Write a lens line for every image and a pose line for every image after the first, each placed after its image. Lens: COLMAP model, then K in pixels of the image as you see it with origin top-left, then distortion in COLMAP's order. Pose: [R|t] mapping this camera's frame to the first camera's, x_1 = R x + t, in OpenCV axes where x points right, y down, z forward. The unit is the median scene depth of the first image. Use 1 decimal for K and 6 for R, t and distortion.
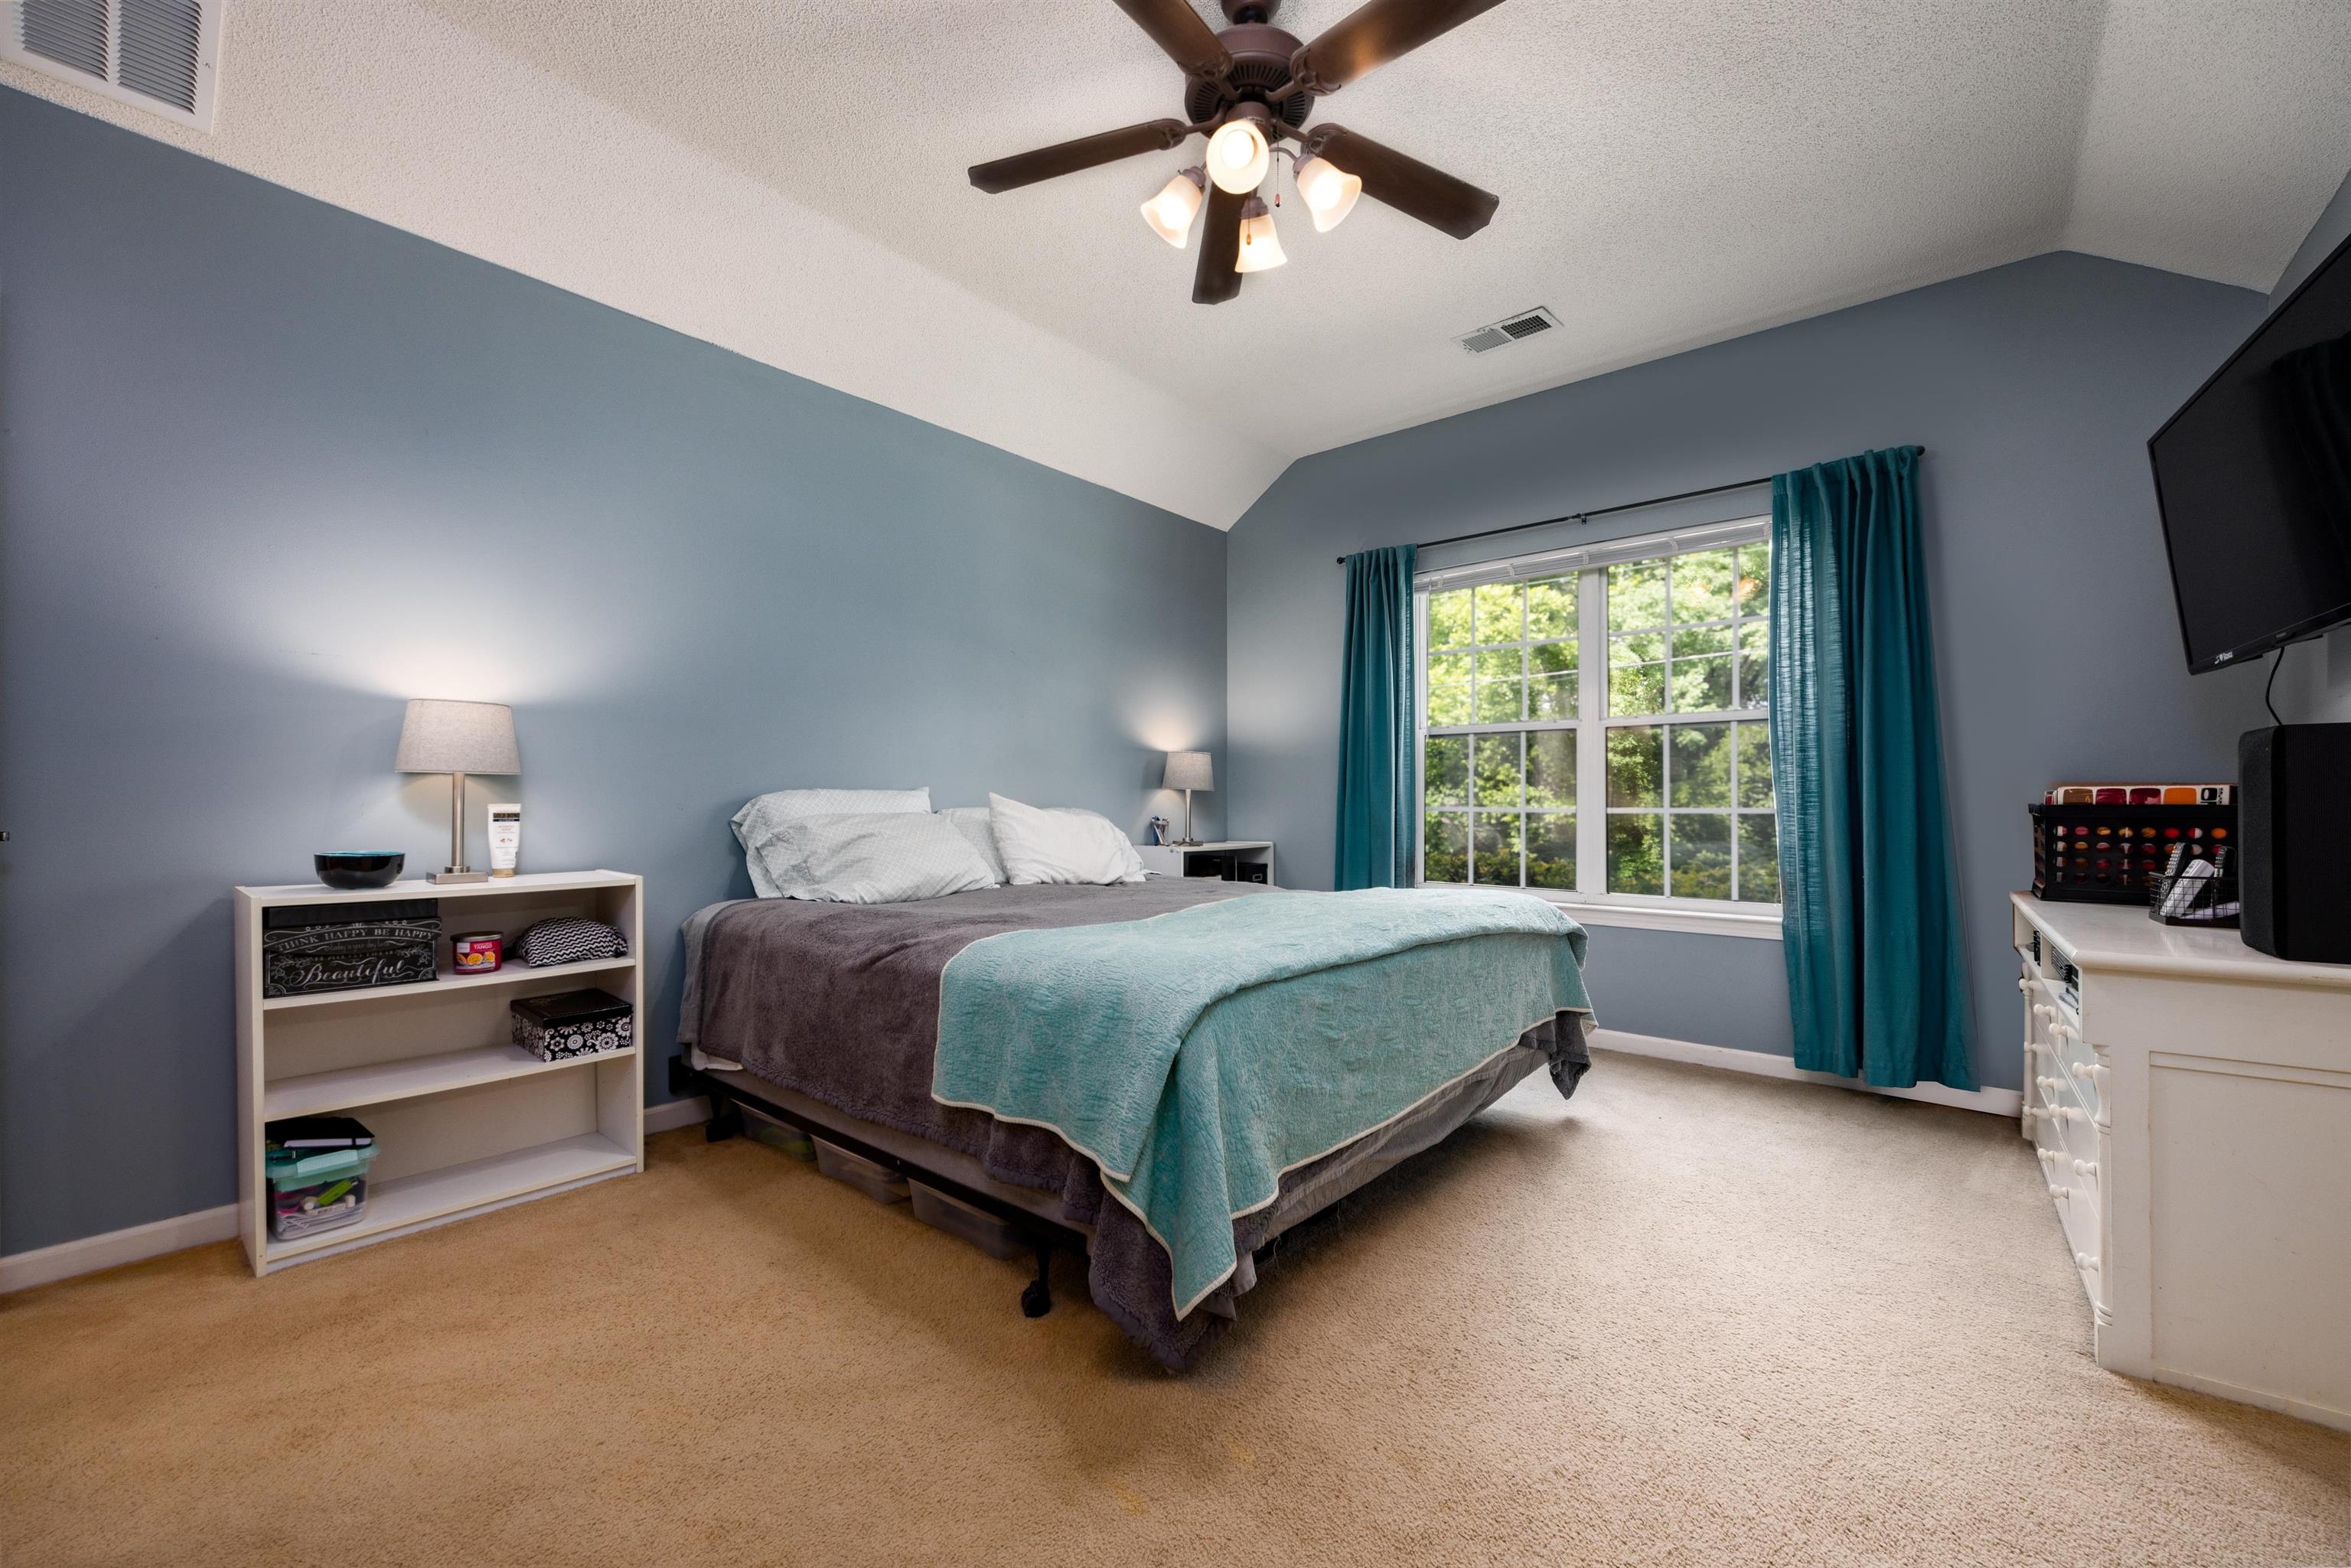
lens RADIAL K [[928.2, 0, 1170.0], [0, 928.2, 798.7], [0, 0, 1]] dist [-0.003086, 0.000055]
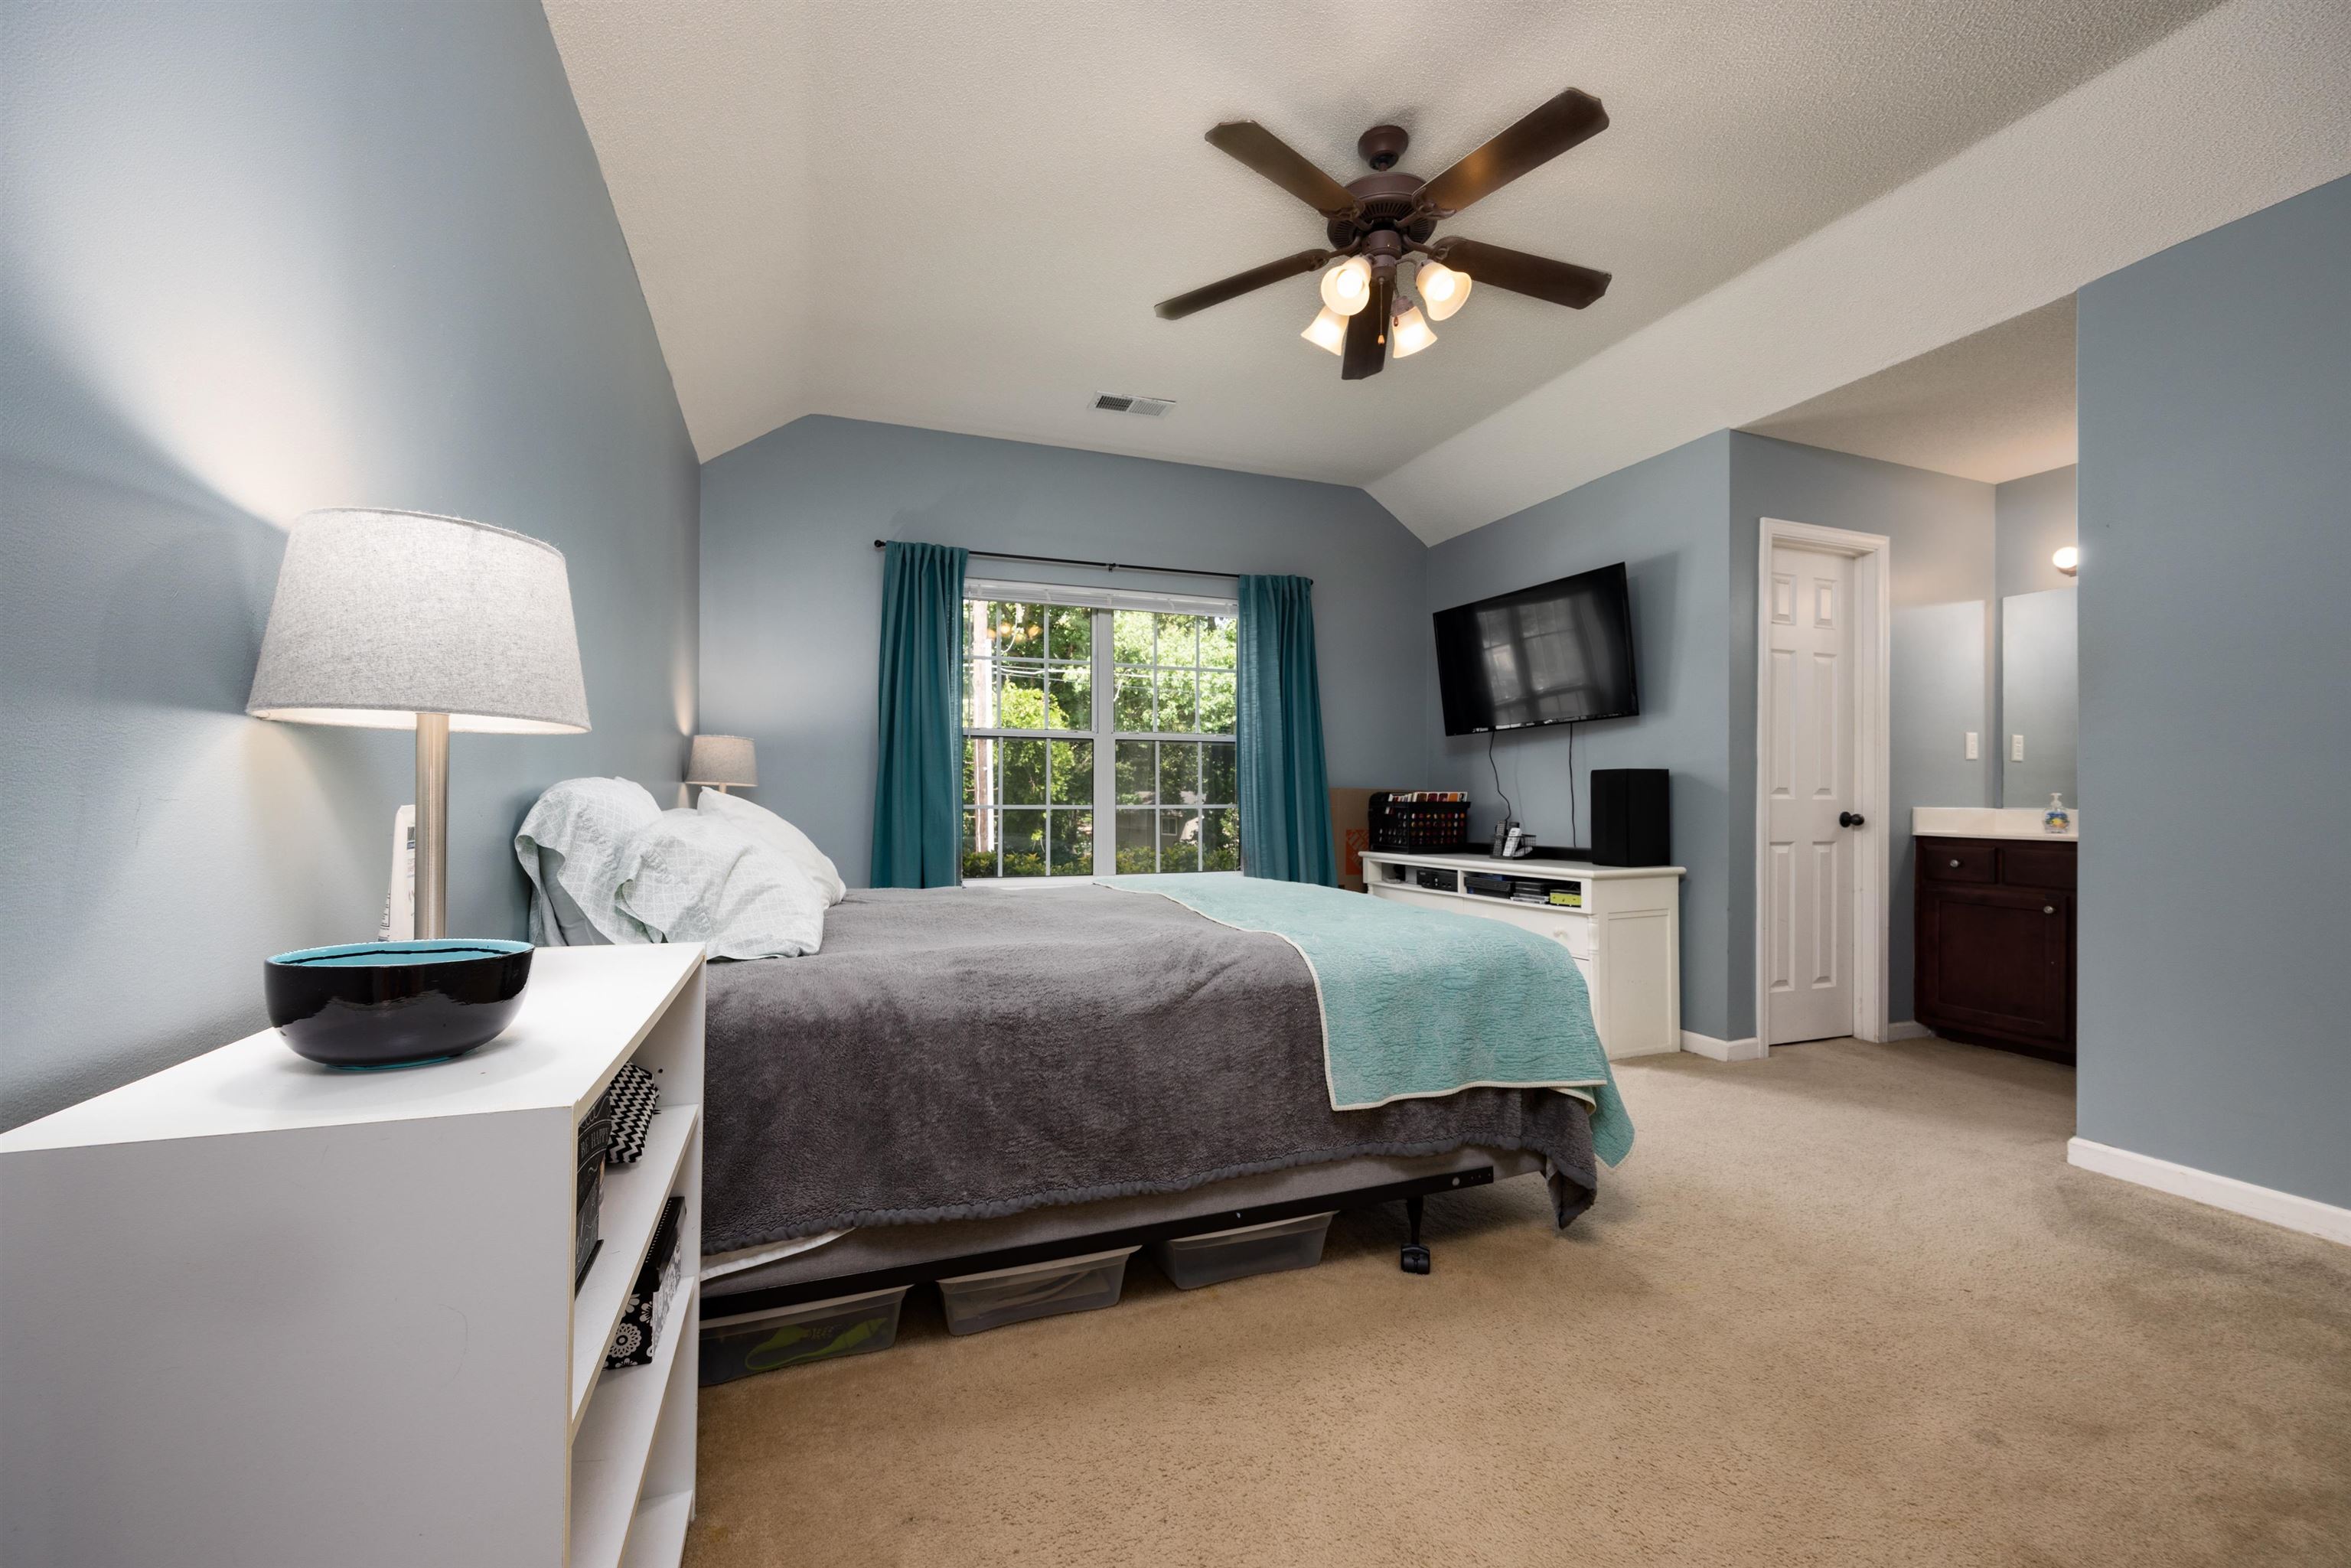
lens RADIAL K [[928.2, 0, 1164.0], [0, 928.2, 787.3], [0, 0, 1]] dist [-0.003086, 0.000055]
pose [[0.504081, 0.011376, 0.863582, -0.673844], [-0.003287, 0.999931, -0.011253, 0.000307], [-0.863650, 0.002834, 0.504083, 0.385894]]
